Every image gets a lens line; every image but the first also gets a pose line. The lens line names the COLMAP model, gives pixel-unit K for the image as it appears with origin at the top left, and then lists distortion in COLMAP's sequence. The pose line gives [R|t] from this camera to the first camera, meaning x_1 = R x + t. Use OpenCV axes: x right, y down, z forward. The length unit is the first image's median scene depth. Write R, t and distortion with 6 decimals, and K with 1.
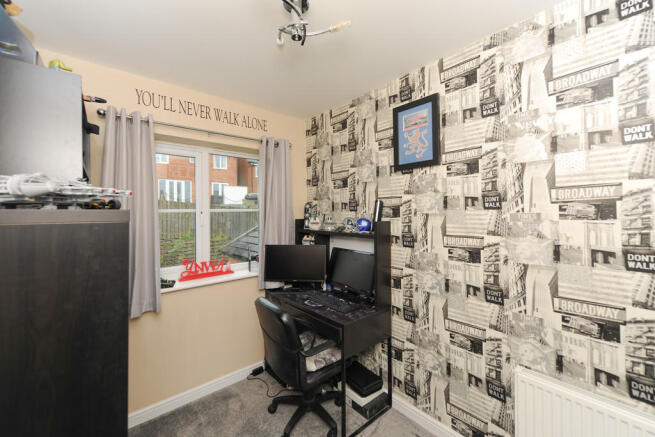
lens RADIAL K [[259.6, 0, 326.1], [0, 259.6, 216.8], [0, 0, 1]] dist [-0.001223, -0.000131]
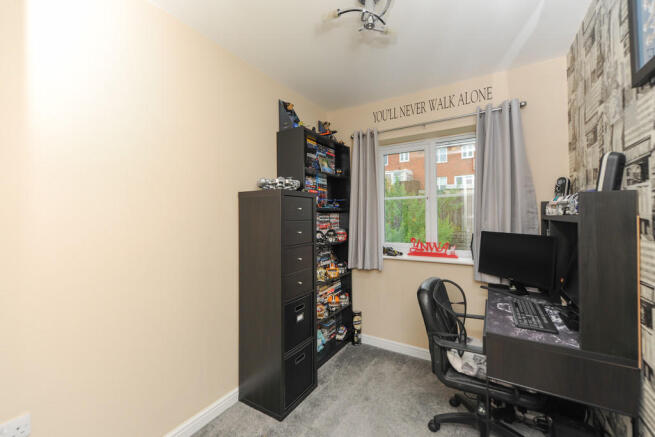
lens RADIAL K [[271.3, 0, 327.5], [0, 271.3, 218.5], [0, 0, 1]] dist [0.000359, 0.000044]
pose [[0.306448, 0.013937, -0.951785, 0.500627], [-0.012879, 0.999862, 0.010494, 0.065968], [0.951800, 0.009042, 0.306585, 0.236769]]
